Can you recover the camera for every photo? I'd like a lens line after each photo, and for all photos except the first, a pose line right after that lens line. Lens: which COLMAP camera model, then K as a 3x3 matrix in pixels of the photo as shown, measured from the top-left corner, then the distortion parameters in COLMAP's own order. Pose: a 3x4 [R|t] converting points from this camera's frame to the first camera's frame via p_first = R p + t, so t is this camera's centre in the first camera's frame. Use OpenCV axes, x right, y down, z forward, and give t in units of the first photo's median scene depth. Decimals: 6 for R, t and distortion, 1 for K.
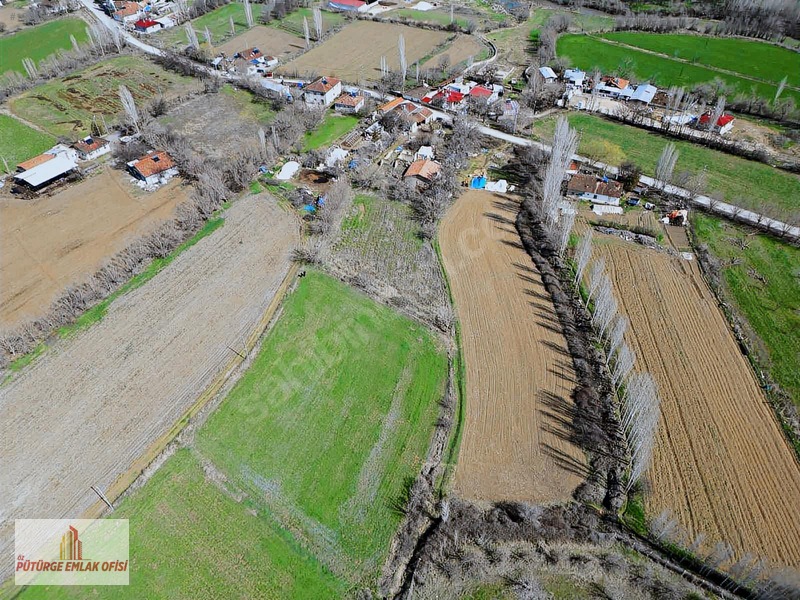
lens RADIAL K [[556.3, 0, 398.0], [0, 556.3, 299.8], [0, 0, 1]] dist [0.075647, -0.069786]
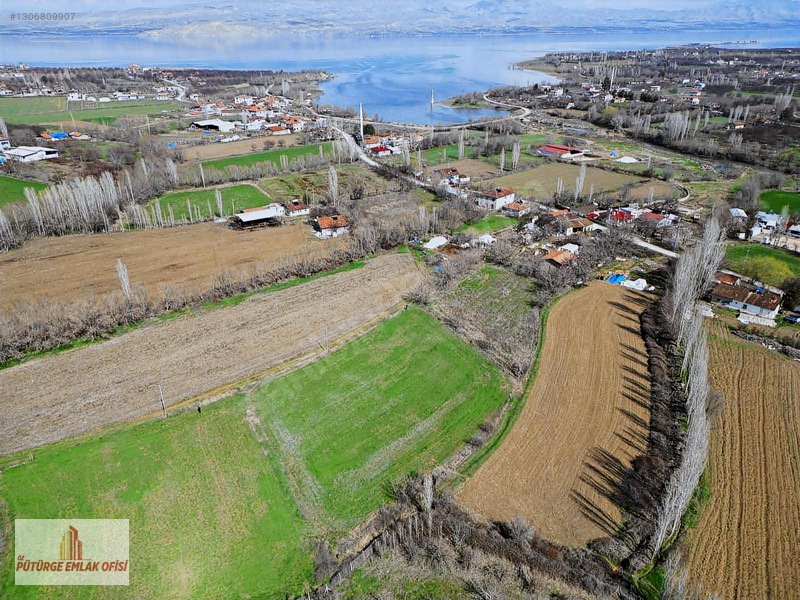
lens RADIAL K [[556.3, 0, 398.0], [0, 556.3, 299.8], [0, 0, 1]] dist [0.075647, -0.069786]
pose [[0.913749, 0.180039, -0.364209, 0.175006], [-0.275756, 0.933172, -0.230539, 0.166155], [0.298364, 0.311088, 0.902332, 0.022419]]
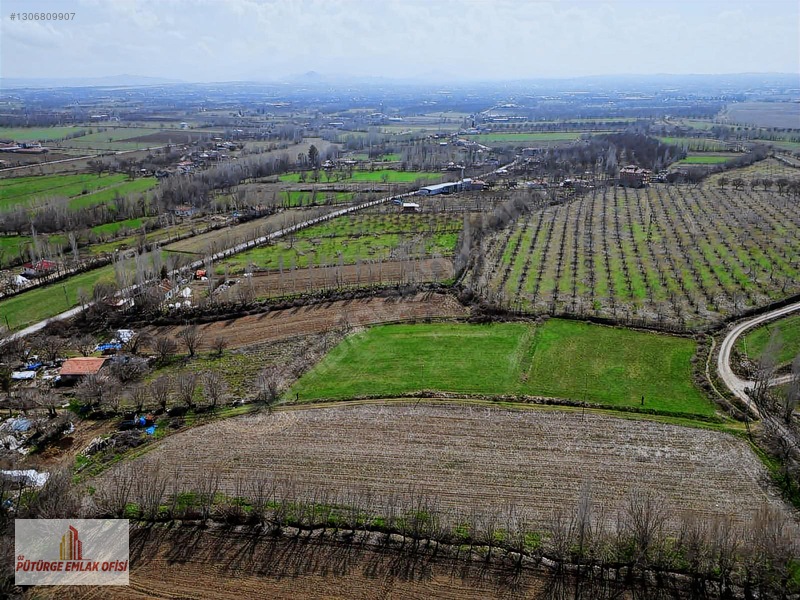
lens RADIAL K [[556.3, 0, 398.0], [0, 556.3, 299.8], [0, 0, 1]] dist [0.075647, -0.069786]
pose [[-0.305770, -0.323357, 0.895514, -0.879676], [0.649126, 0.617275, 0.444530, -0.394821], [-0.696520, 0.717225, 0.021155, 0.650923]]
